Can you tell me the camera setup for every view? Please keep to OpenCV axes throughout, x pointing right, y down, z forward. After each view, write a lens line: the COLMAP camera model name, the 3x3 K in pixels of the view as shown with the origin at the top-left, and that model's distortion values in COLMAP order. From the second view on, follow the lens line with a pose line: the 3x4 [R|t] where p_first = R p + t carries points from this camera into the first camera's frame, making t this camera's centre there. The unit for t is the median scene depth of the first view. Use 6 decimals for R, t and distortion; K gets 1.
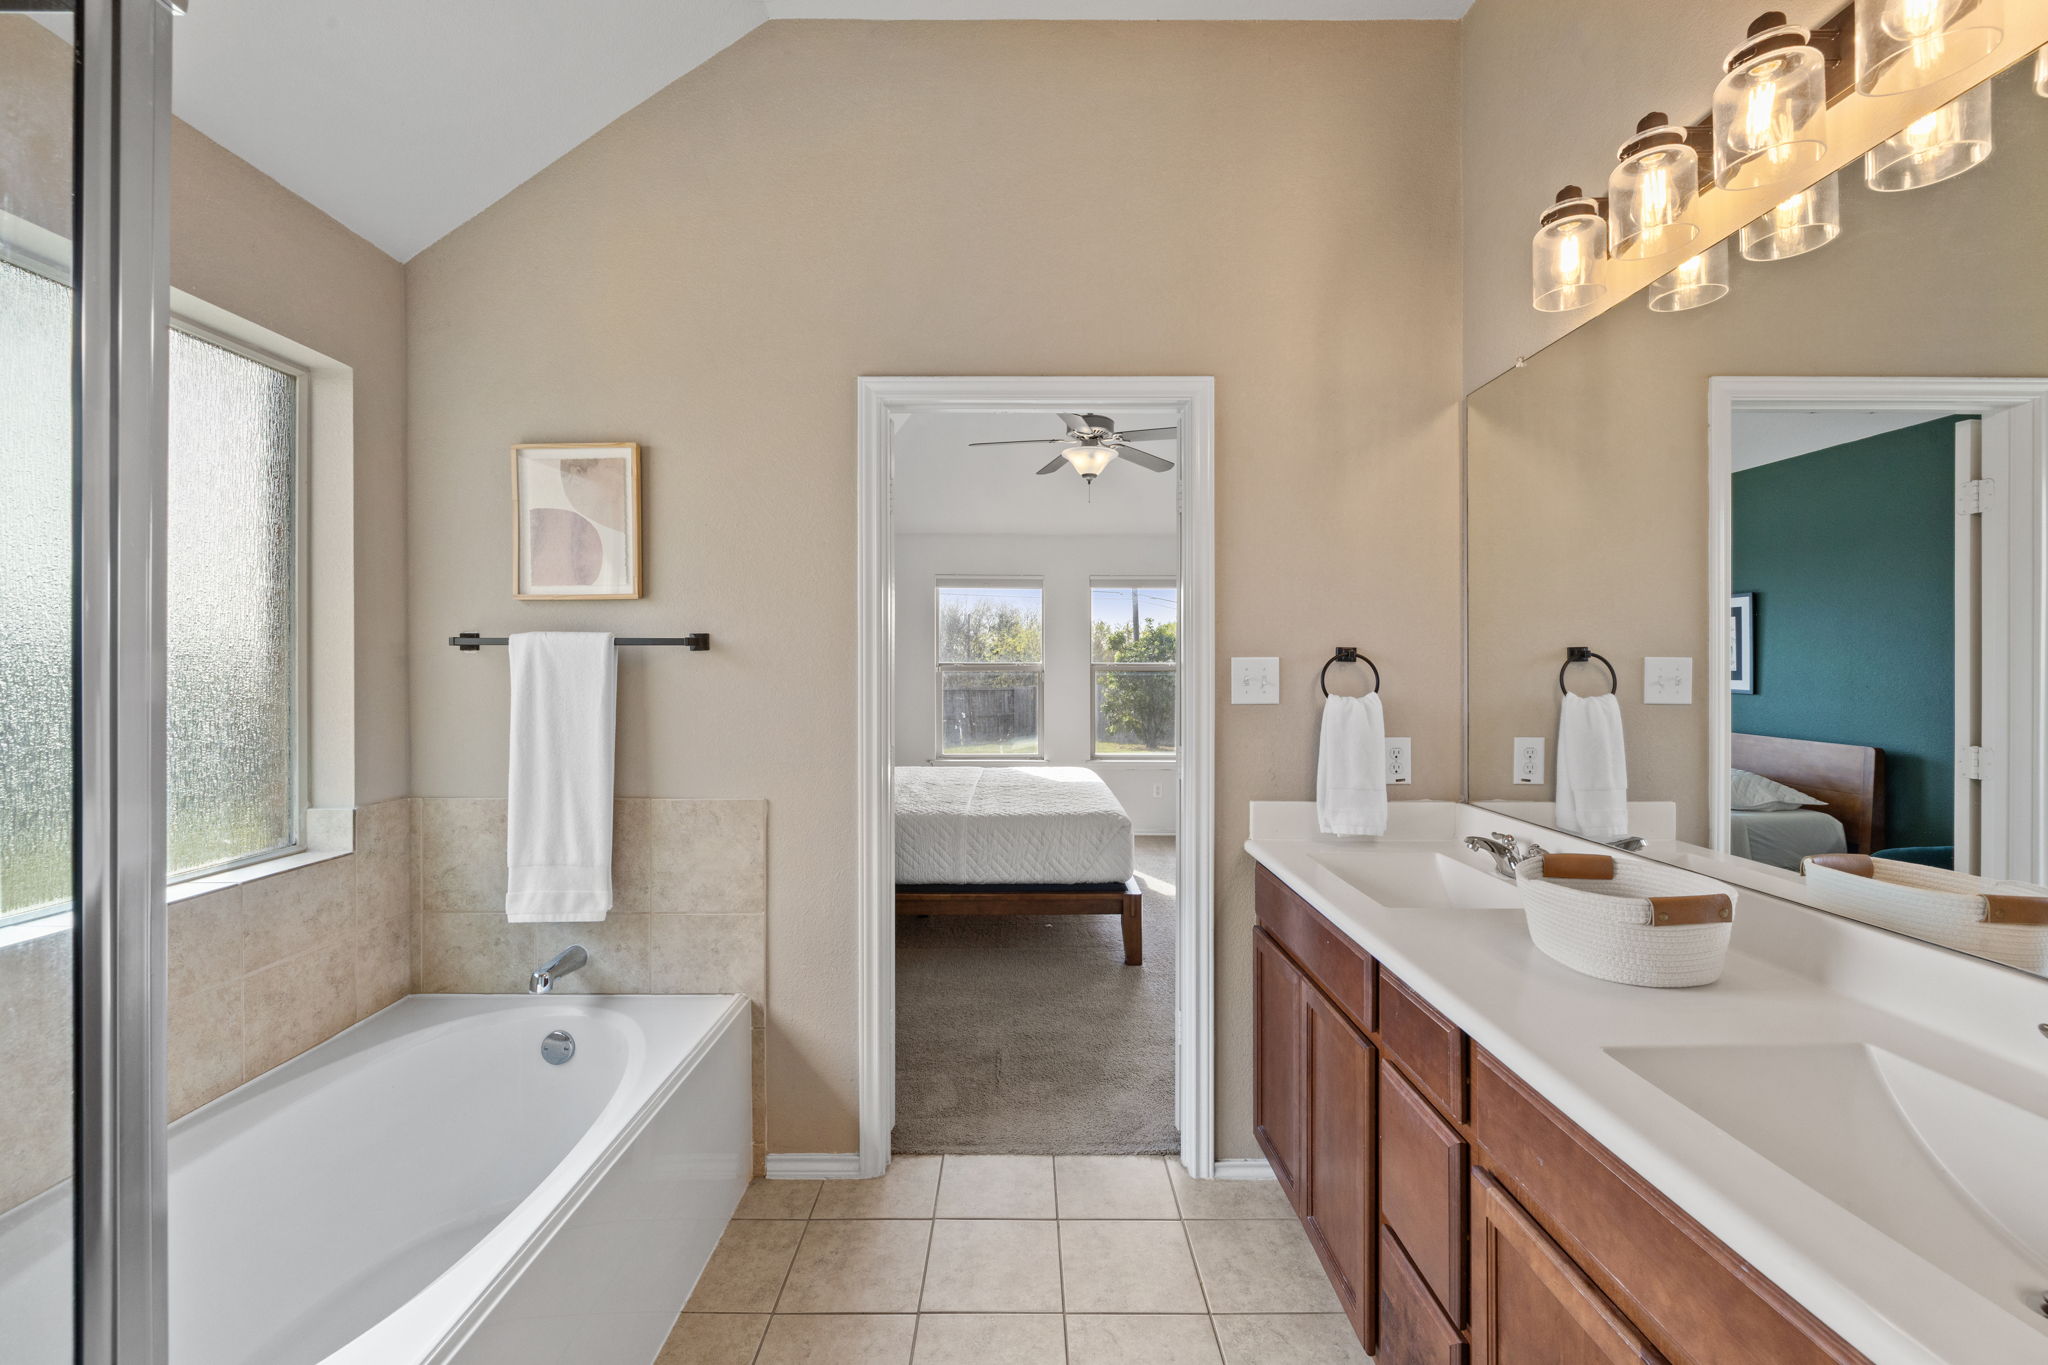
lens RADIAL K [[861.8, 0, 1031.7], [0, 861.8, 682.9], [0, 0, 1]] dist [0.000606, -0.000657]
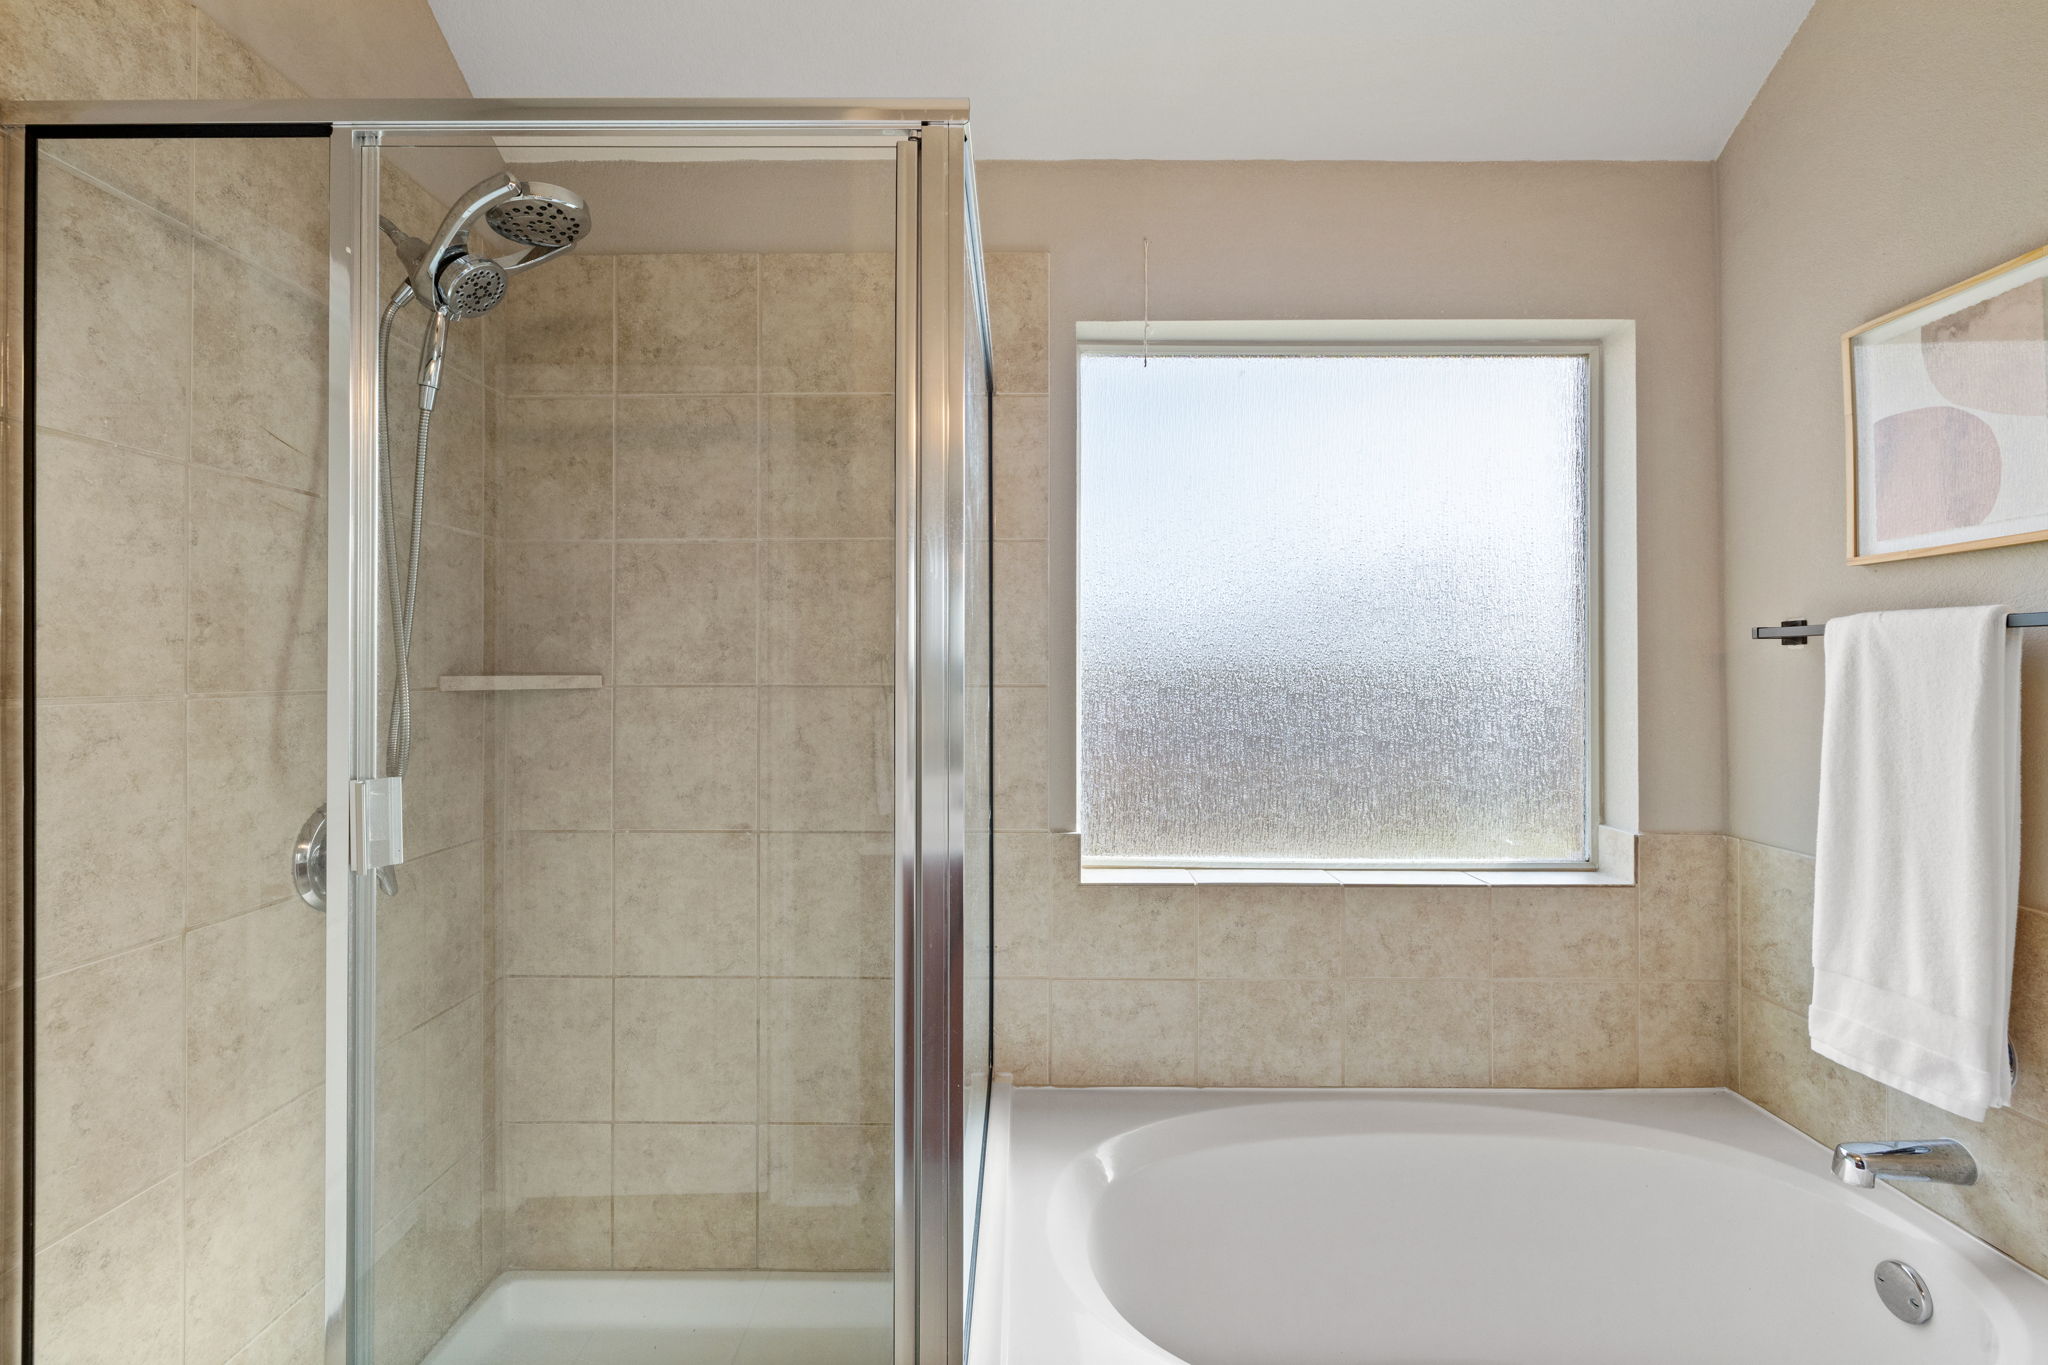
lens RADIAL K [[861.8, 0, 1022.9], [0, 861.8, 667.0], [0, 0, 1]] dist [0.000606, -0.000657]
pose [[-0.024732, -0.003227, -0.999689, 0.079092], [-0.015174, 0.999881, -0.002852, -0.007780], [0.999579, 0.015098, -0.024778, 0.397944]]
